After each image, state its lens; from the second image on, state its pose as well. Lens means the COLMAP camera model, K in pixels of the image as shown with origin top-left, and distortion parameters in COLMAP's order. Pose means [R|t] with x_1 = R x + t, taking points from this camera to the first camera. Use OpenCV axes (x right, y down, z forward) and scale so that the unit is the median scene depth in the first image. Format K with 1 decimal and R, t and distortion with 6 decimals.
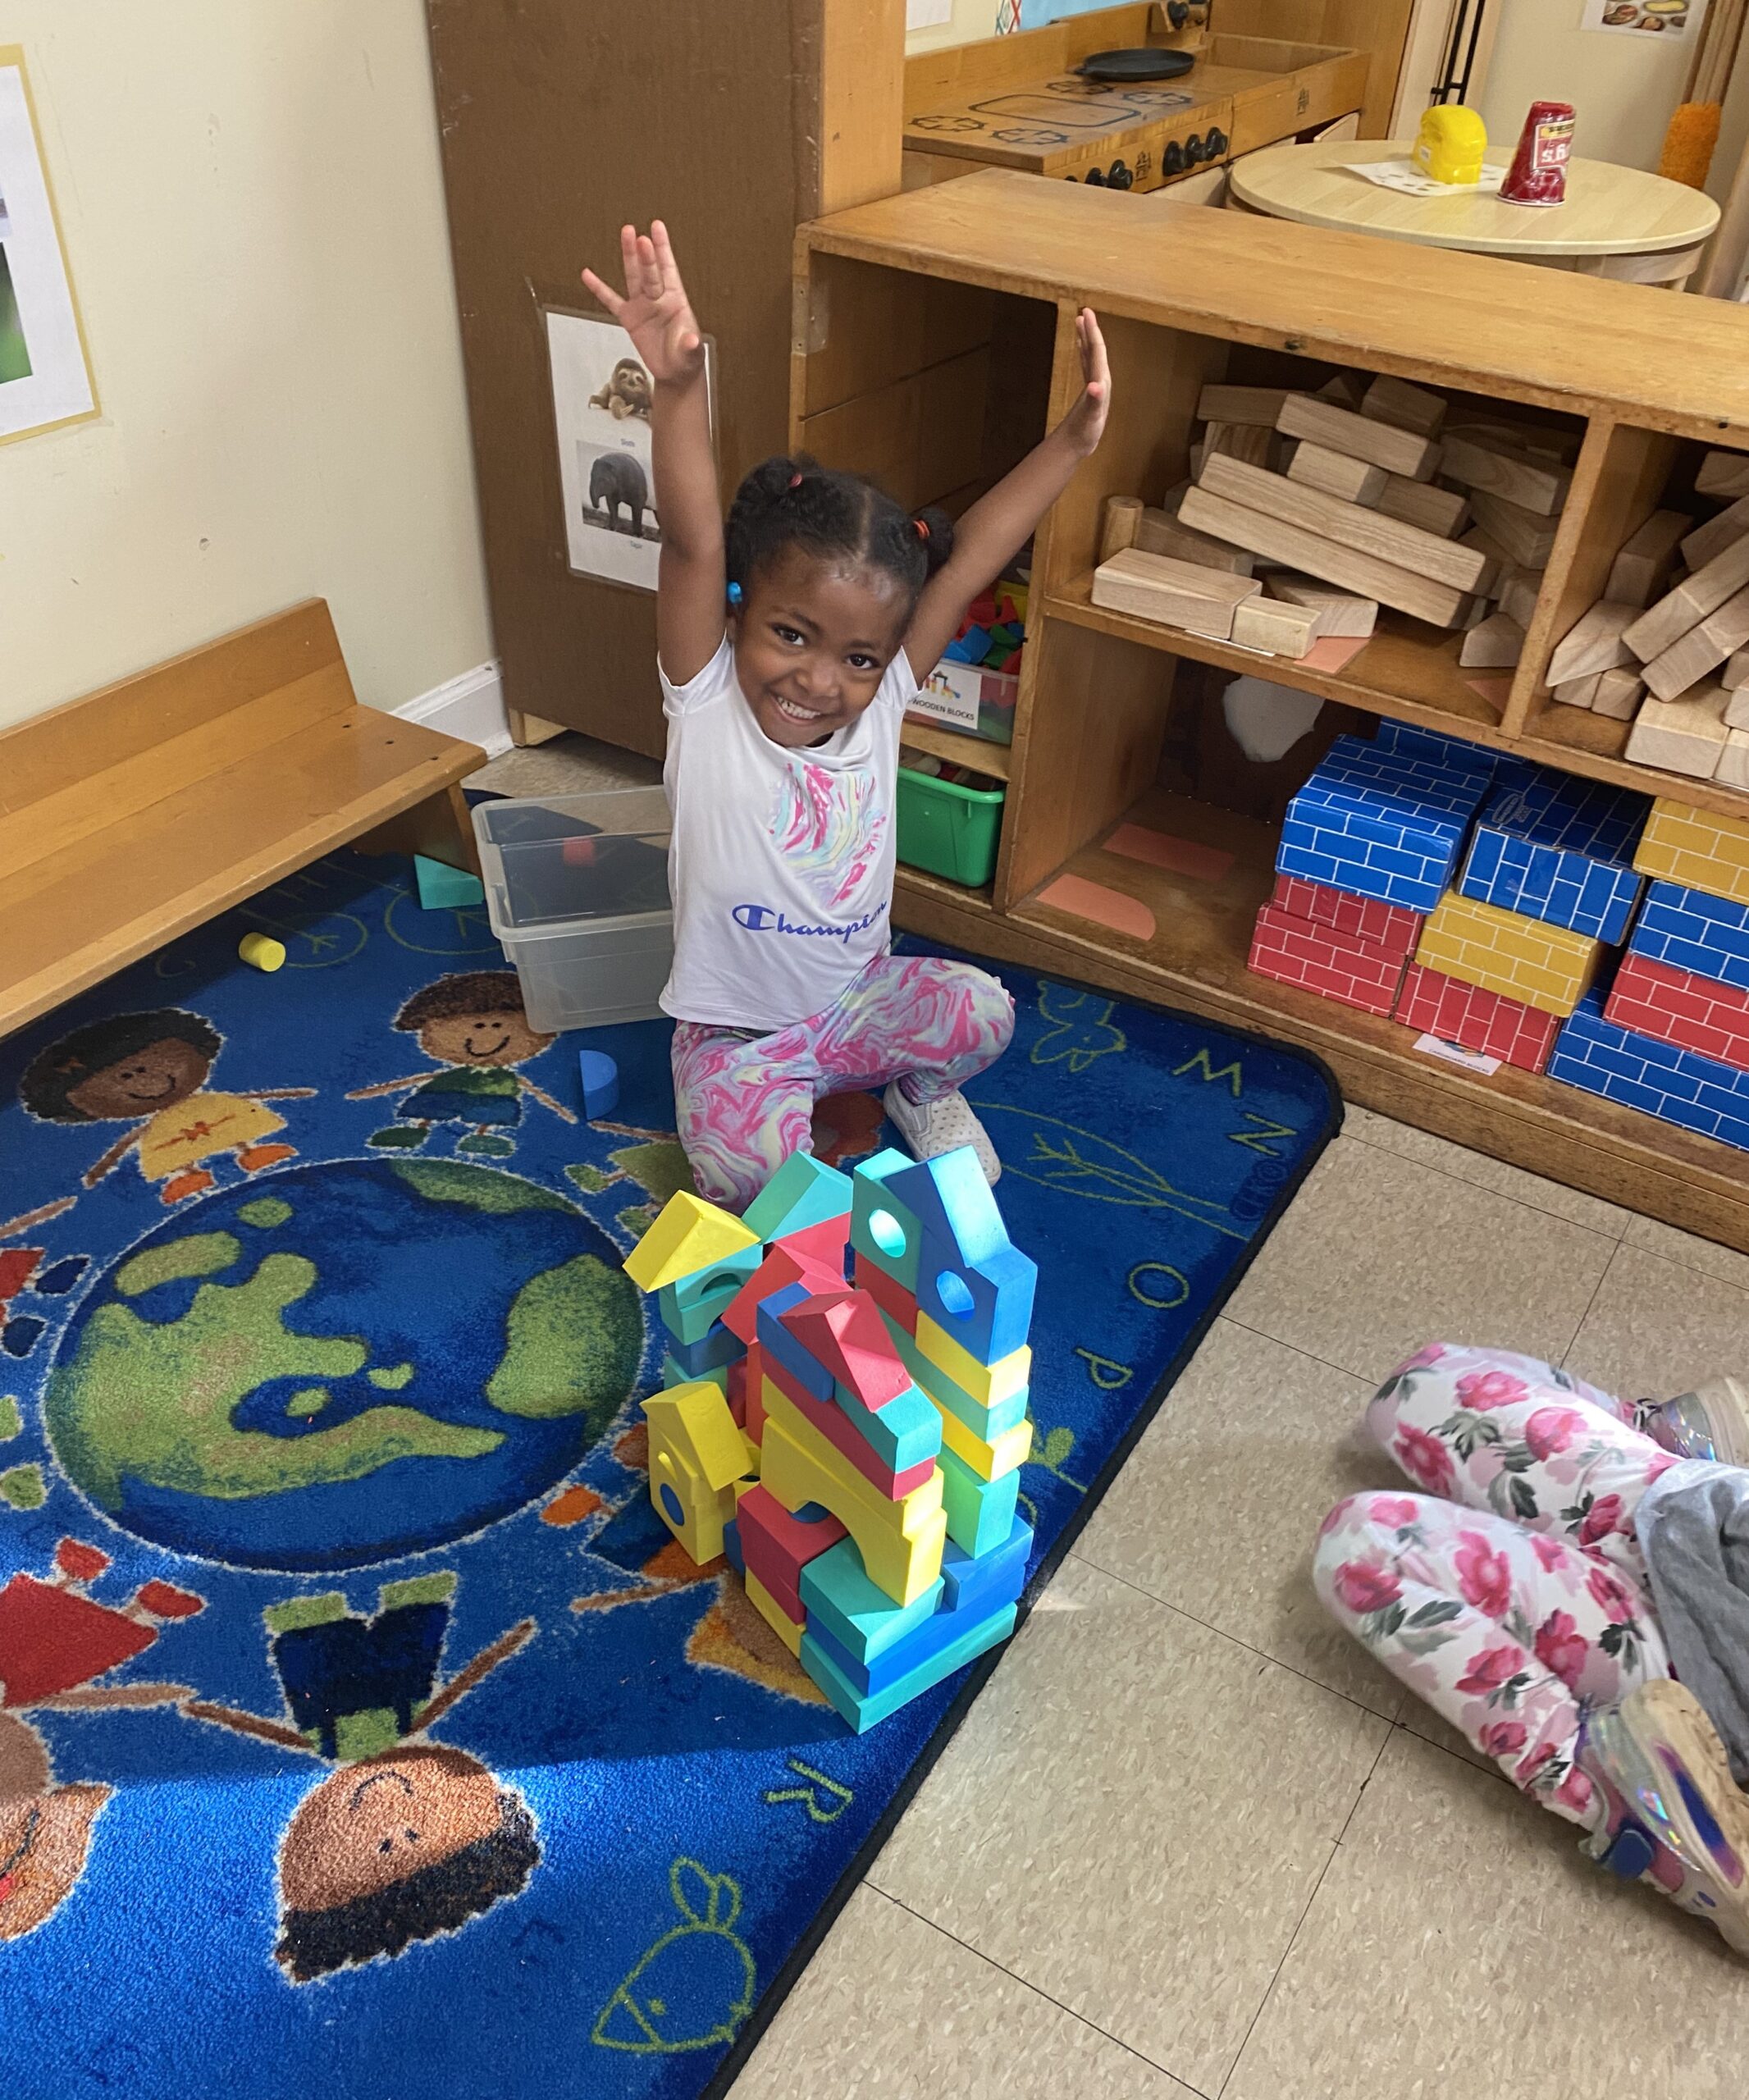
lens RADIAL K [[1765.4, 0, 865.5], [0, 1765.4, 1062.1], [0, 0, 1]] dist [0.002981, -0.001951]
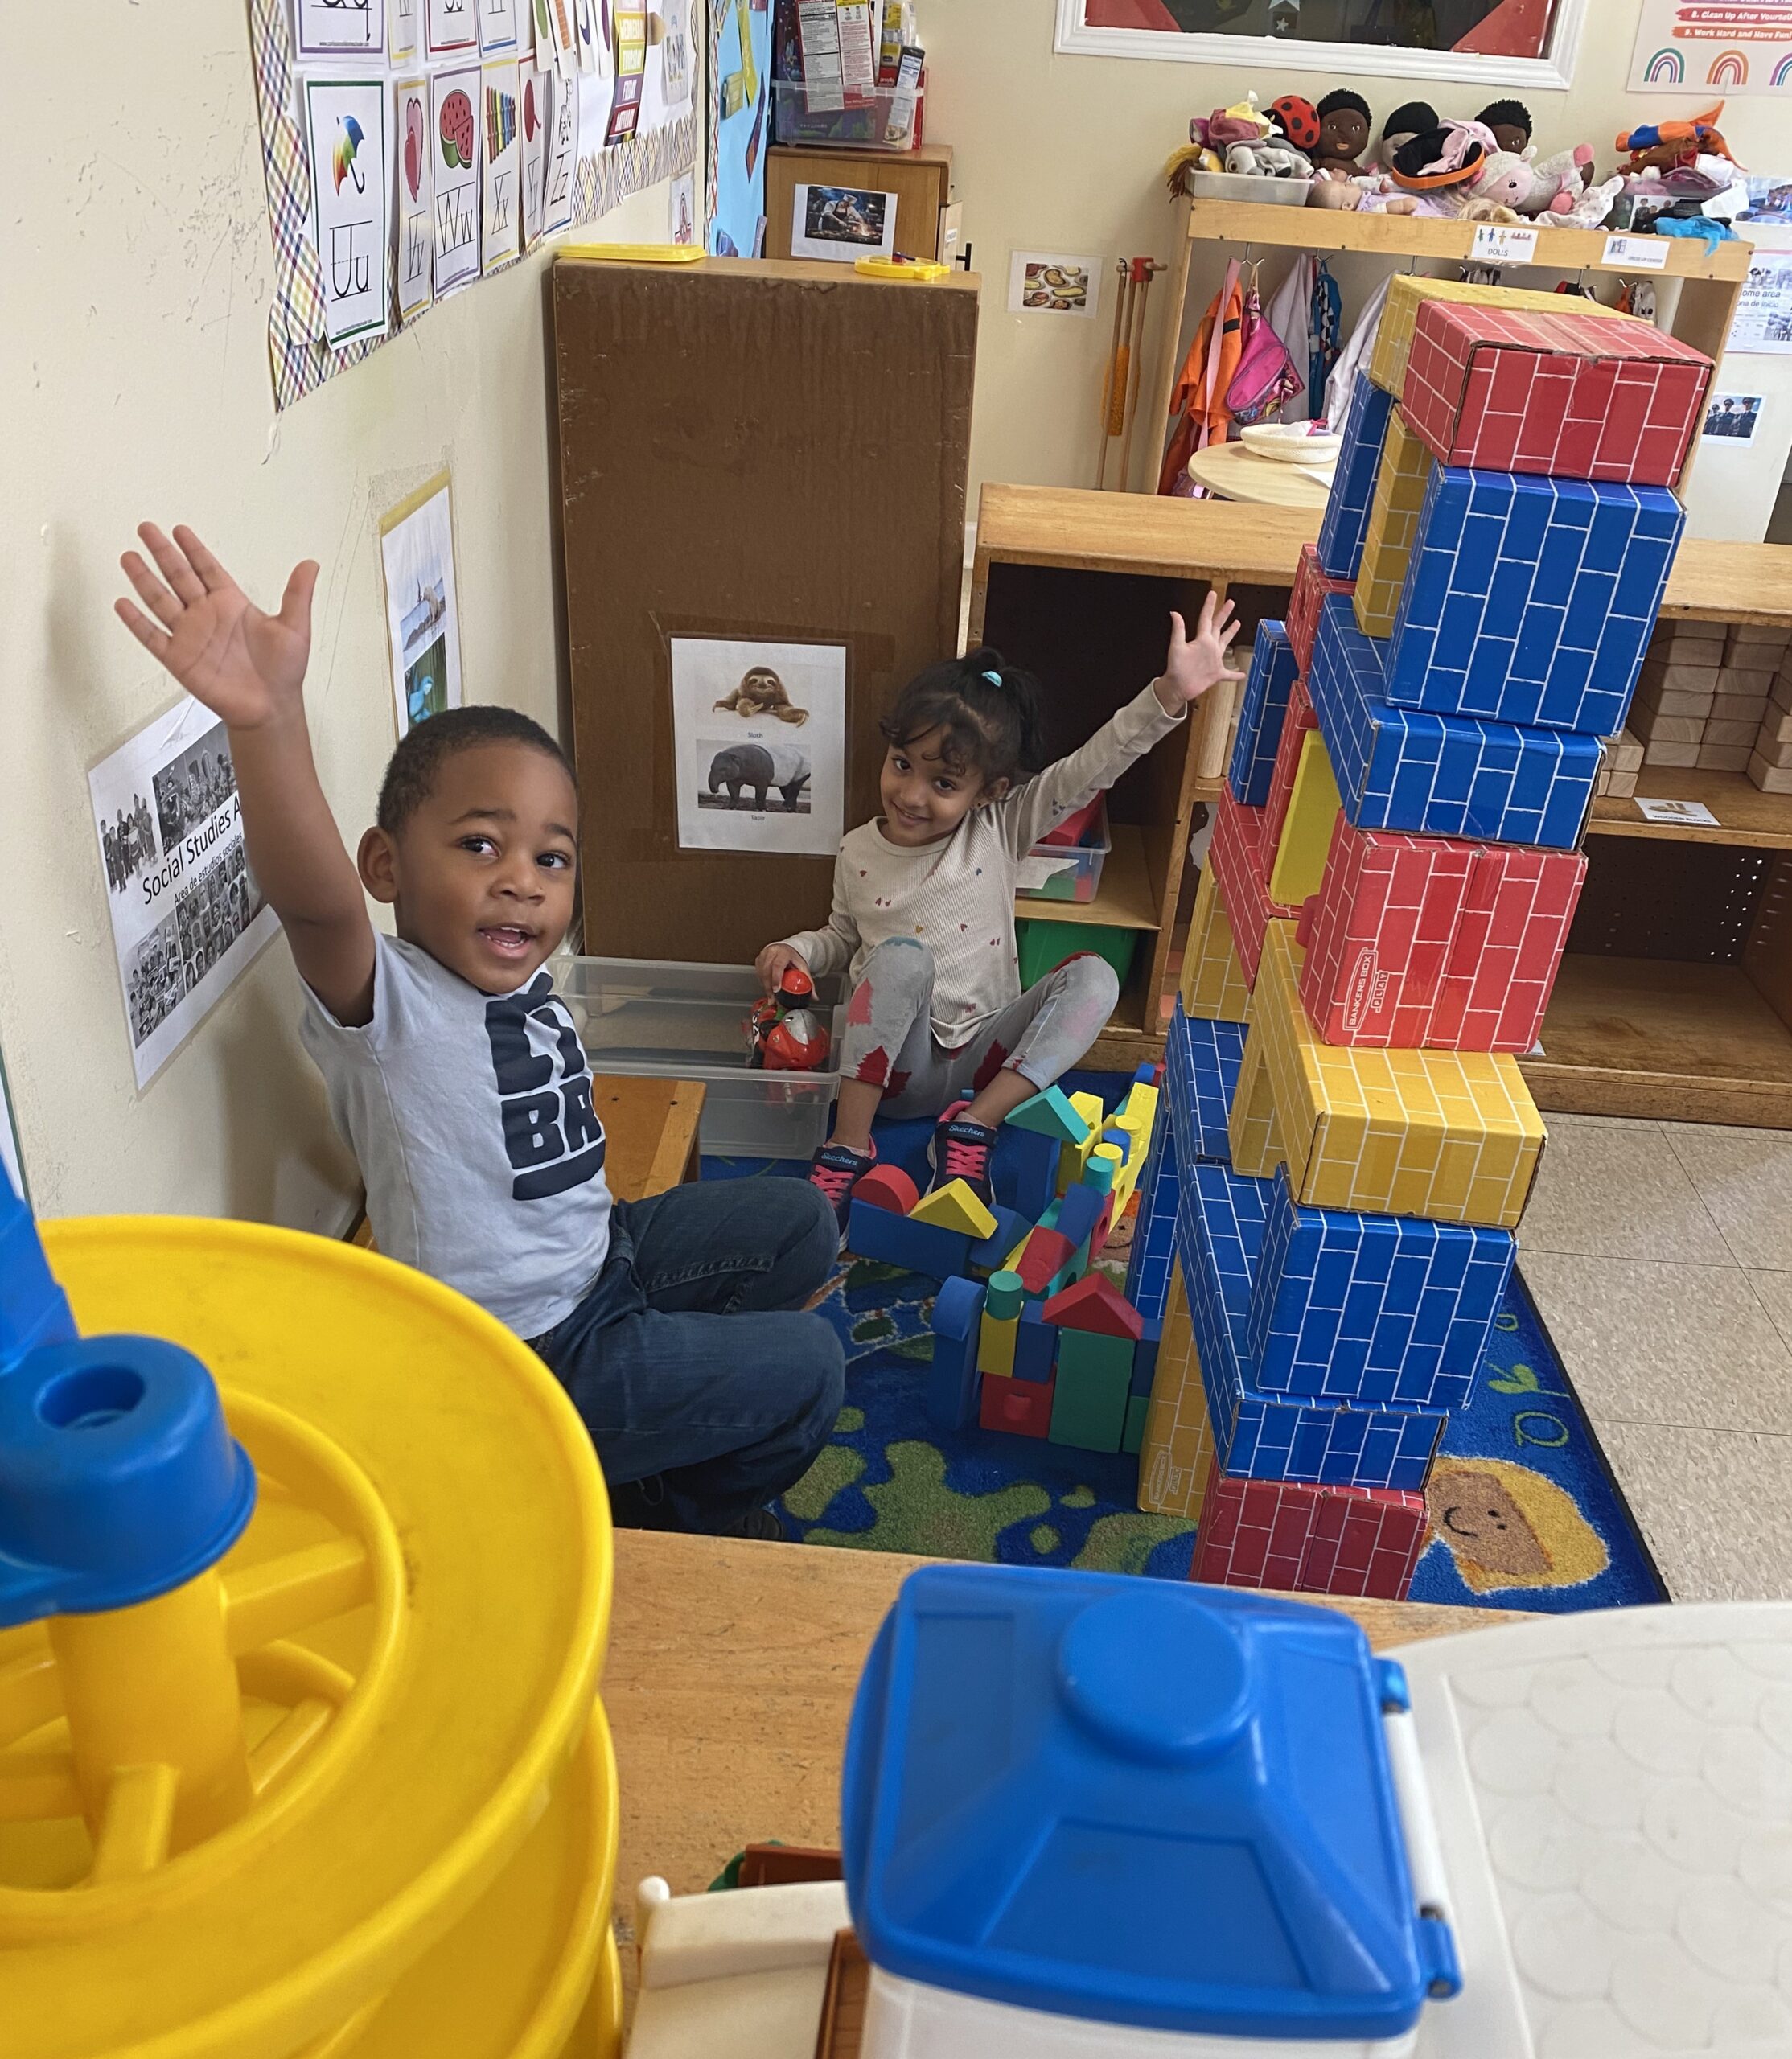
lens RADIAL K [[1798.8, 0, 946.8], [0, 1798.8, 1035.9], [0, 0, 1]] dist [0.016407, 0.001566]
pose [[0.863772, -0.232553, 0.447009, -0.608509], [0.283654, 0.957627, -0.049918, -0.063033], [-0.416459, 0.169913, 0.893136, -0.088781]]
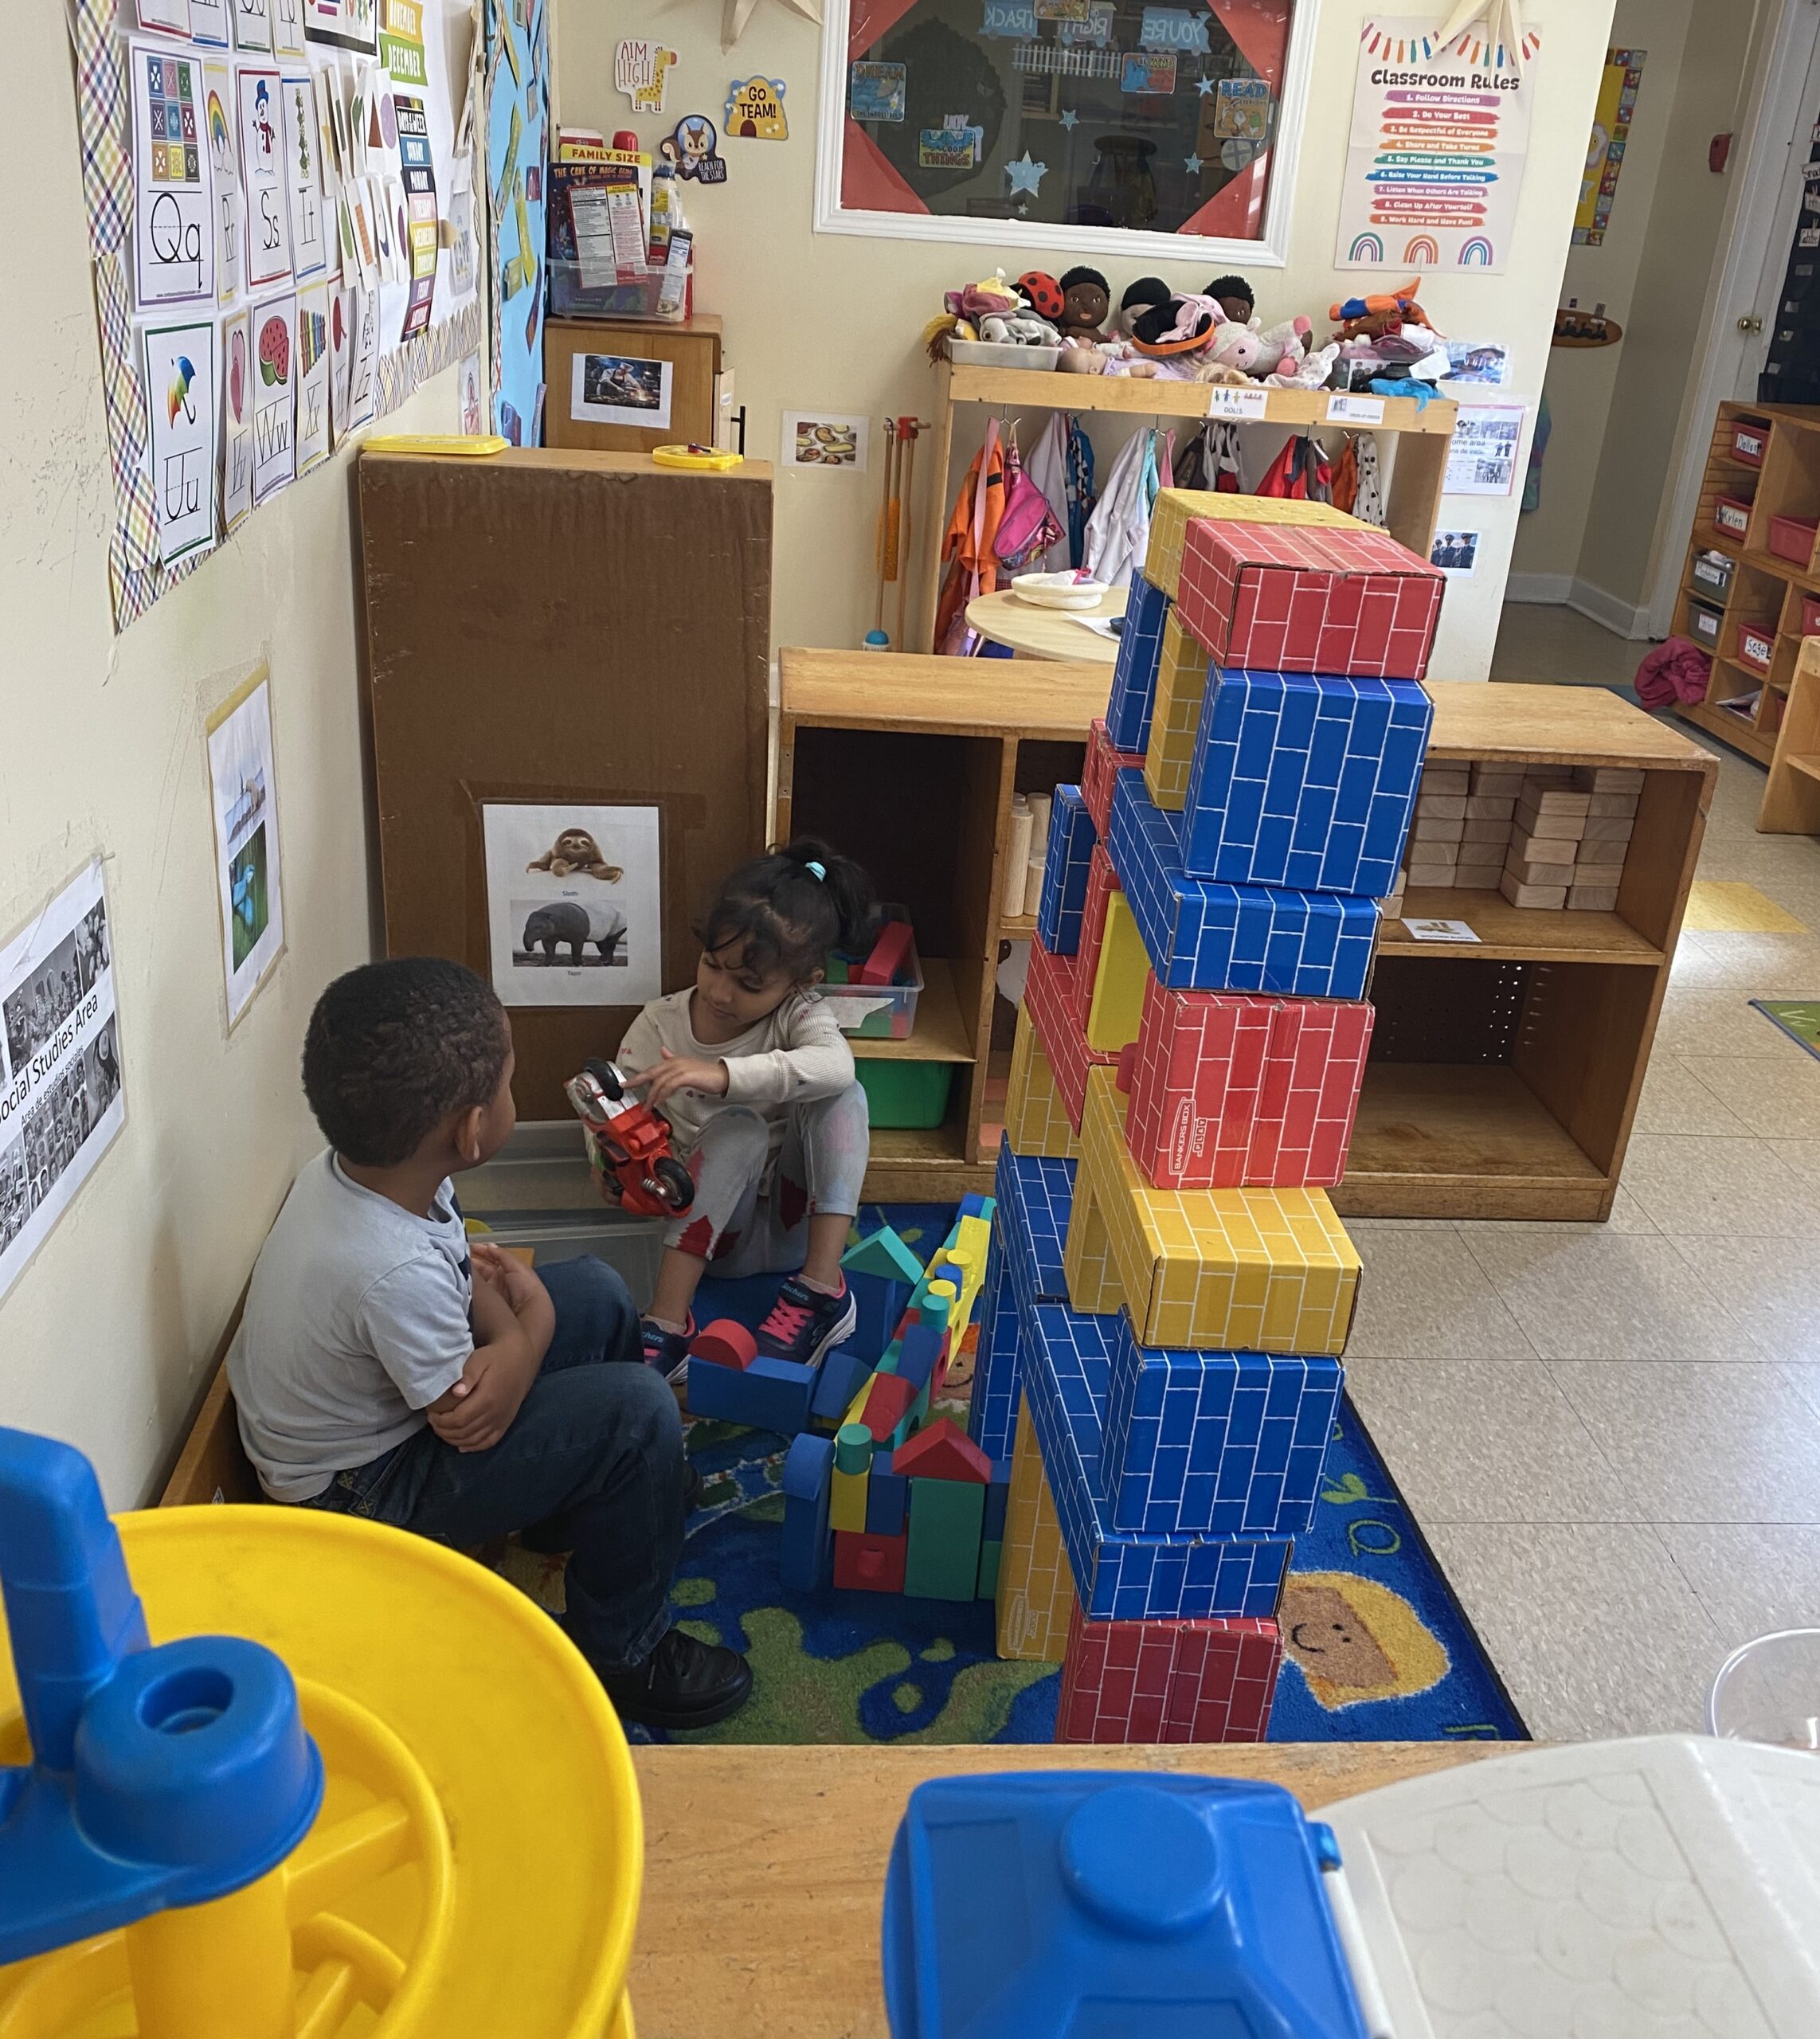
lens RADIAL K [[1805.5, 0, 949.2], [0, 1805.5, 923.3], [0, 0, 1]] dist [0.075872, -0.103334]
pose [[0.791820, -0.213634, 0.572172, -0.640975], [0.343055, 0.930654, -0.127267, -0.087016], [-0.505306, 0.297059, 0.810199, -0.121691]]
